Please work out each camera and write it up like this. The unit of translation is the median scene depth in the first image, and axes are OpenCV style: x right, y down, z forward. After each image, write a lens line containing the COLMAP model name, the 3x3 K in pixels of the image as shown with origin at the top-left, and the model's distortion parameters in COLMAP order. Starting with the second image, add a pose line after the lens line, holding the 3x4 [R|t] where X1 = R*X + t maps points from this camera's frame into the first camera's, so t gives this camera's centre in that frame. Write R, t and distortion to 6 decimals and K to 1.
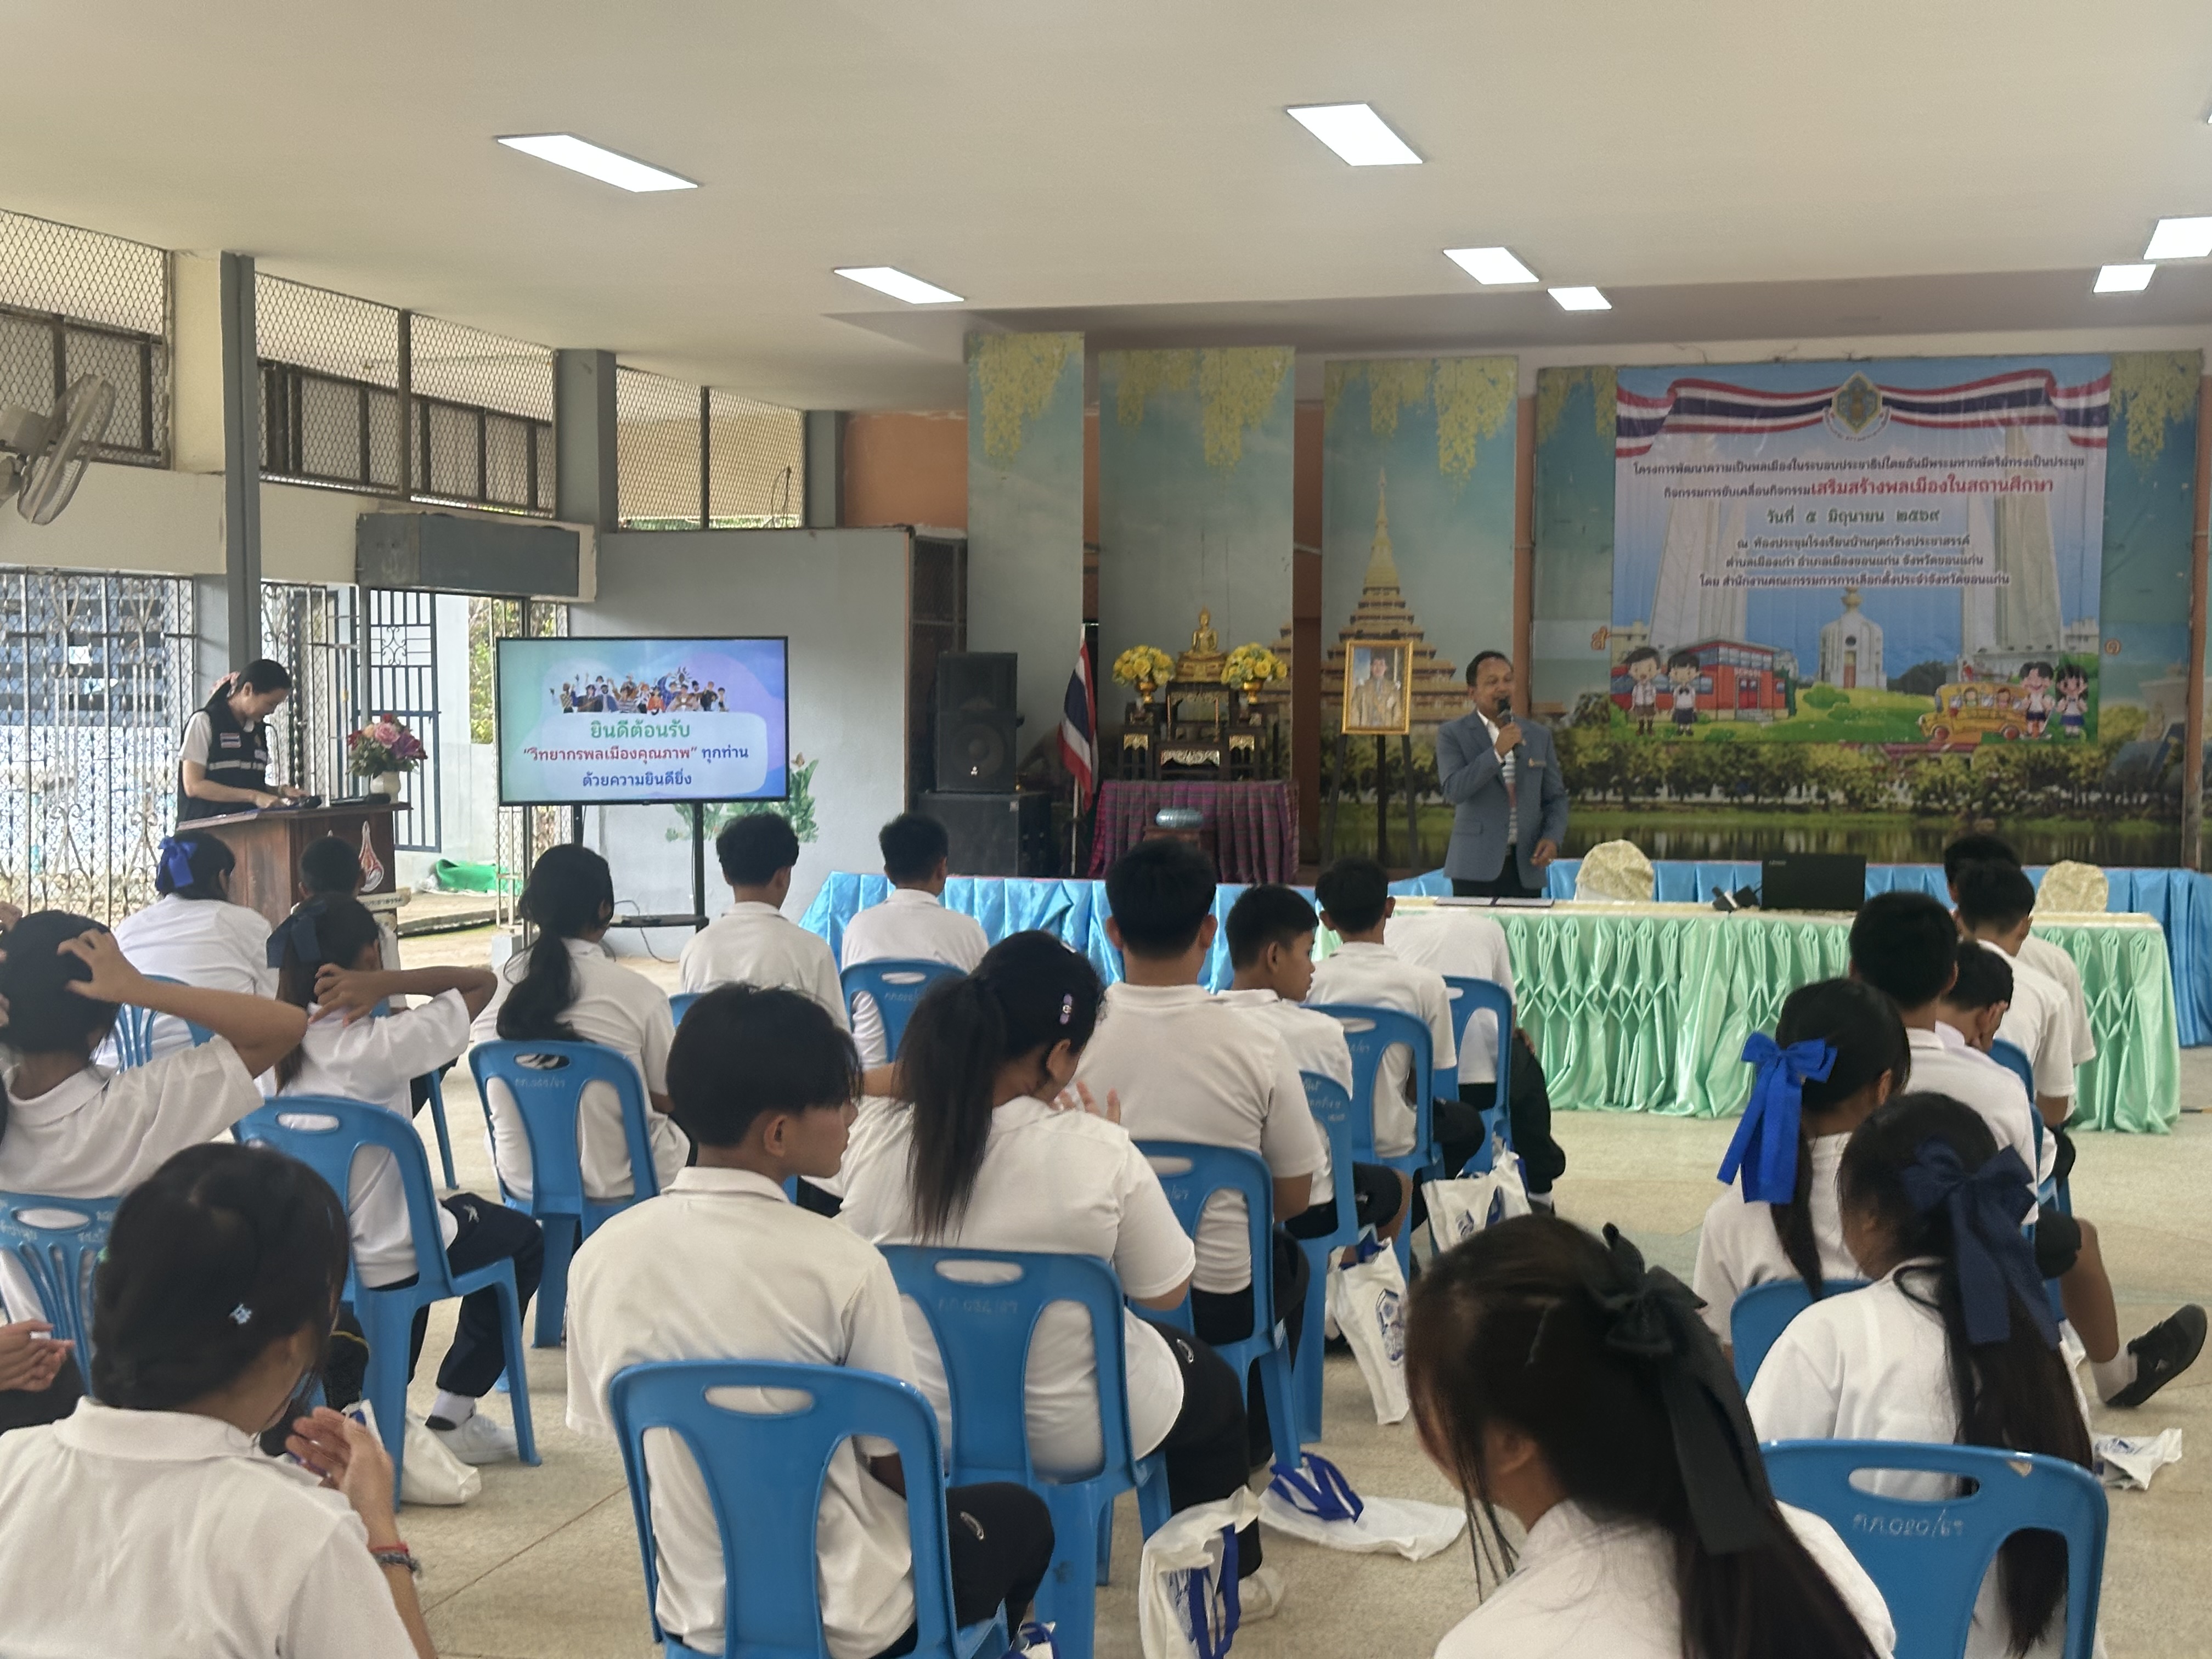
lens RADIAL K [[3126.7, 0, 1087.0], [0, 3126.7, 887.0], [0, 0, 1]] dist [0.149829, -0.058924]
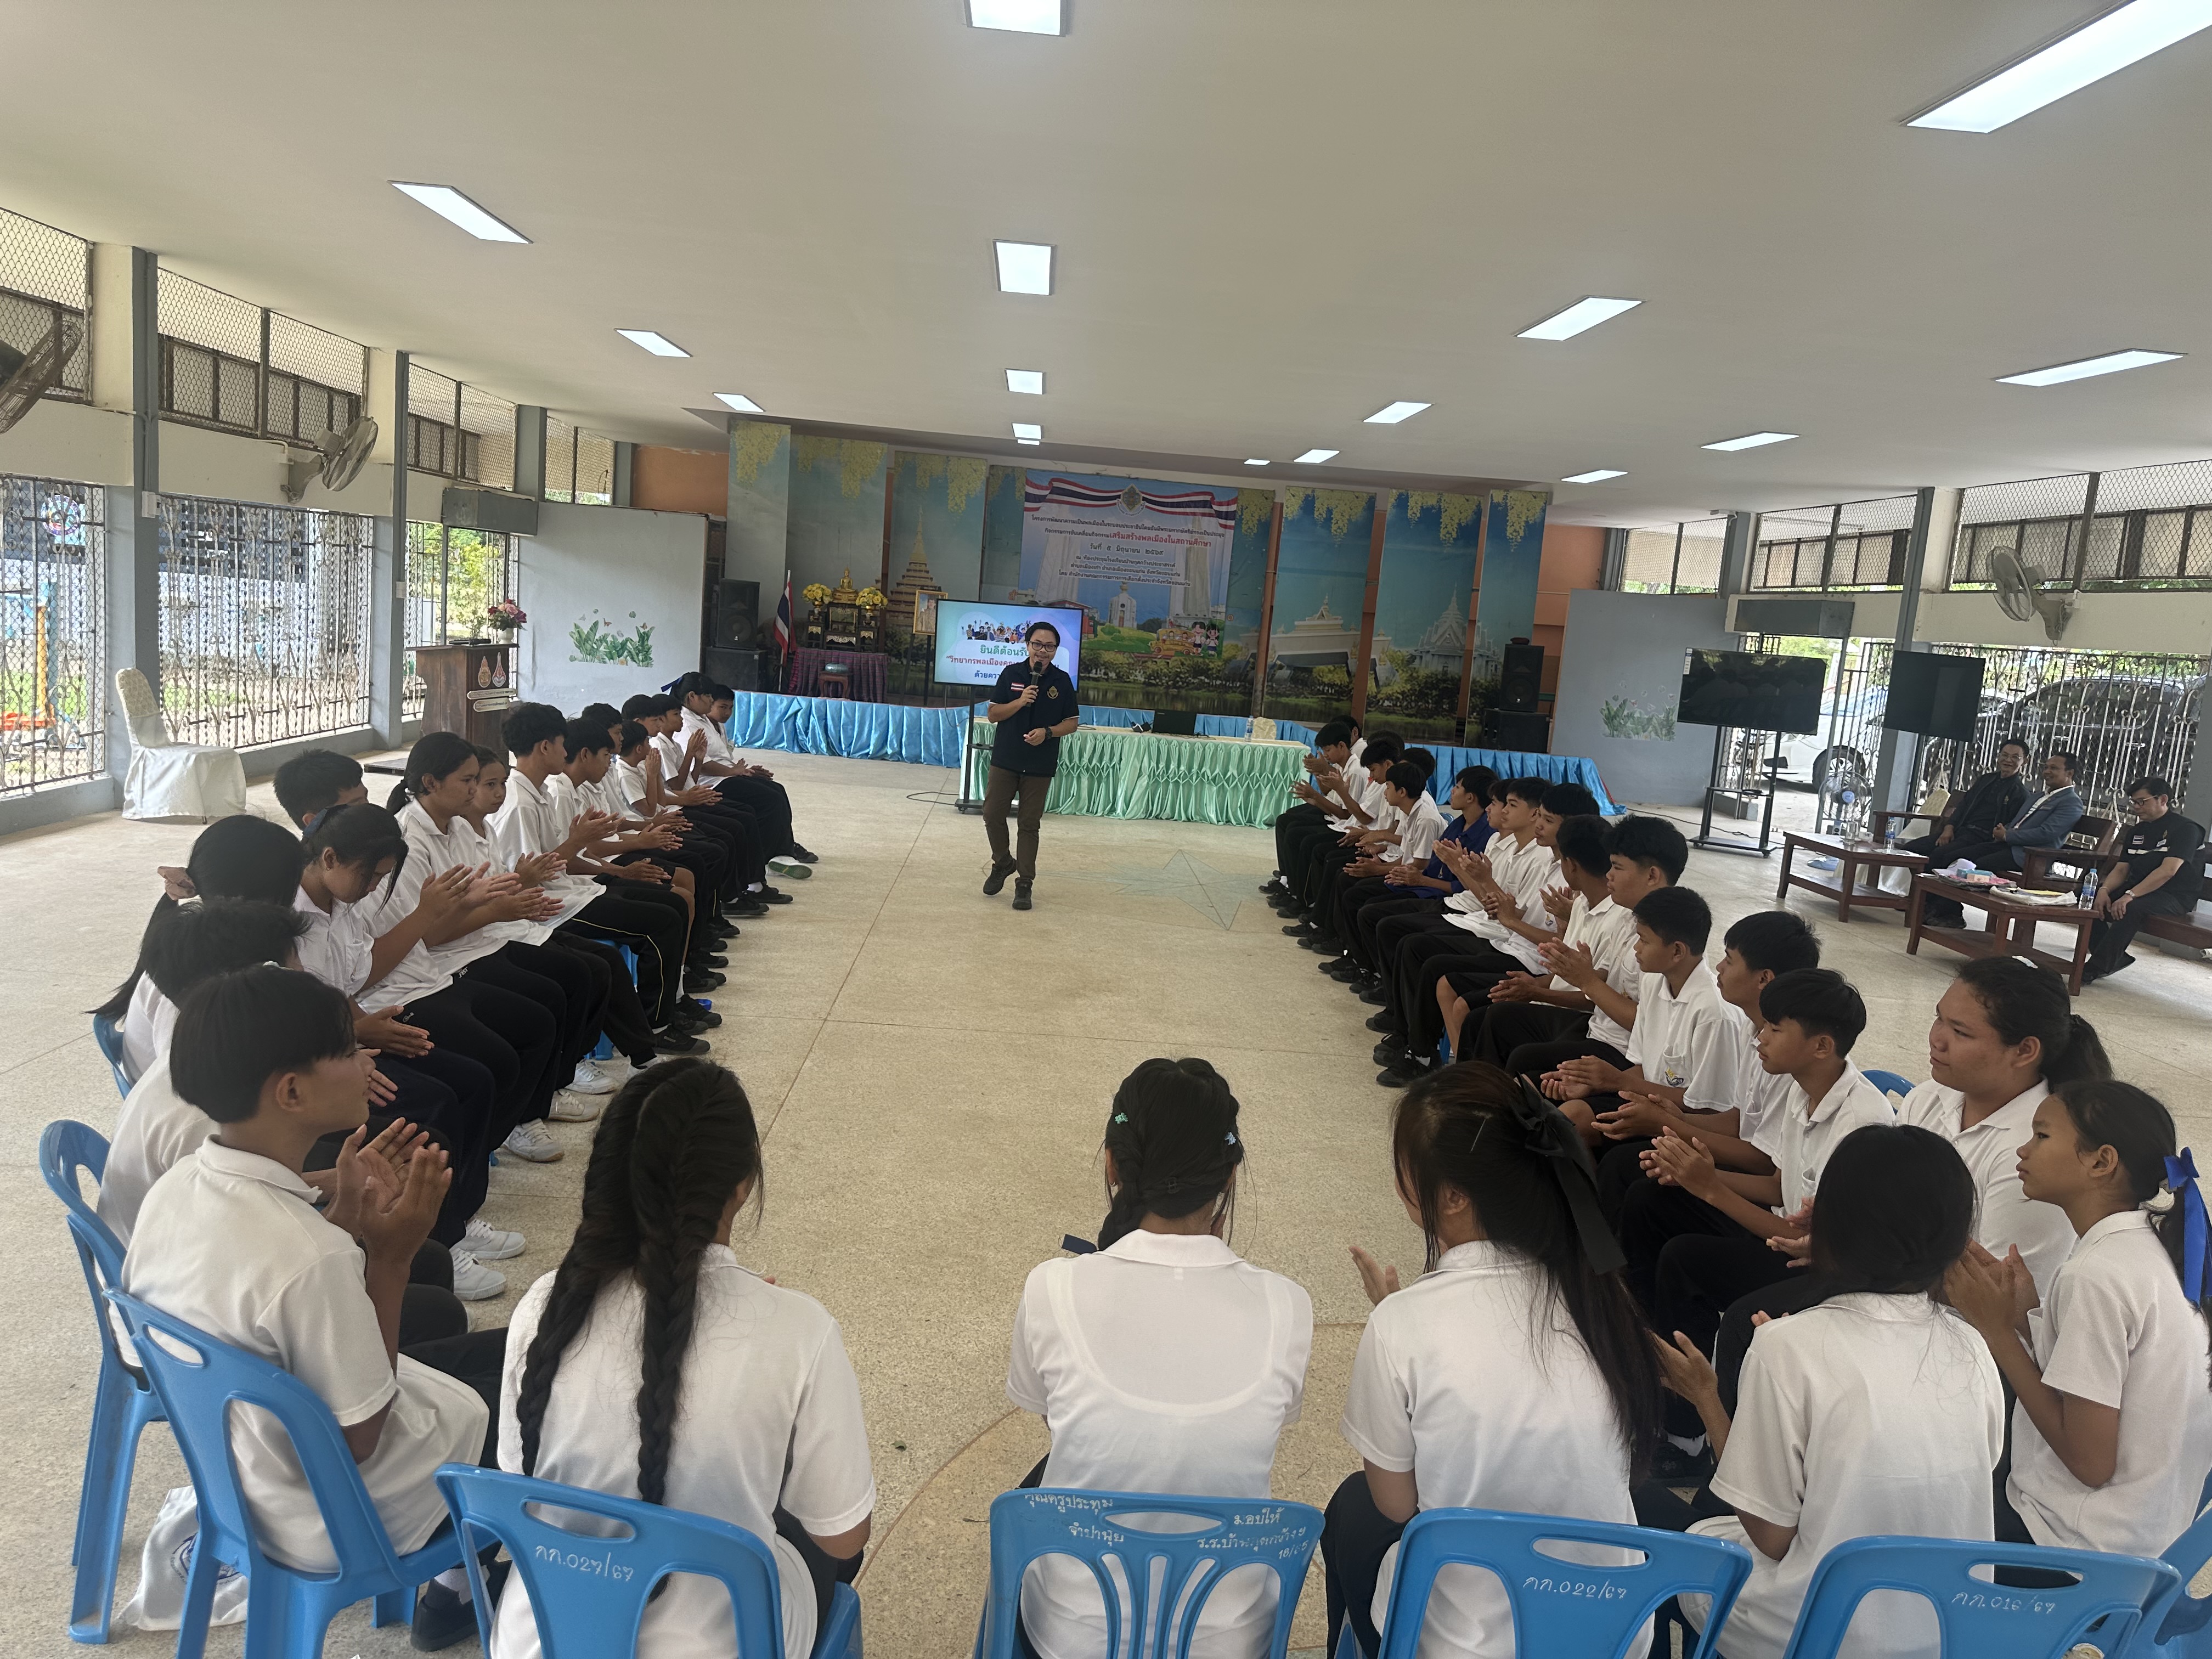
lens RADIAL K [[1561.6, 0, 1102.2], [0, 1561.6, 821.1], [0, 0, 1]] dist [0.212401, -0.450095]
pose [[0.951285, 0.032173, 0.306630, -0.108748], [-0.057135, 0.995710, 0.072782, -0.006042], [-0.302973, -0.086756, 0.949042, -0.064533]]
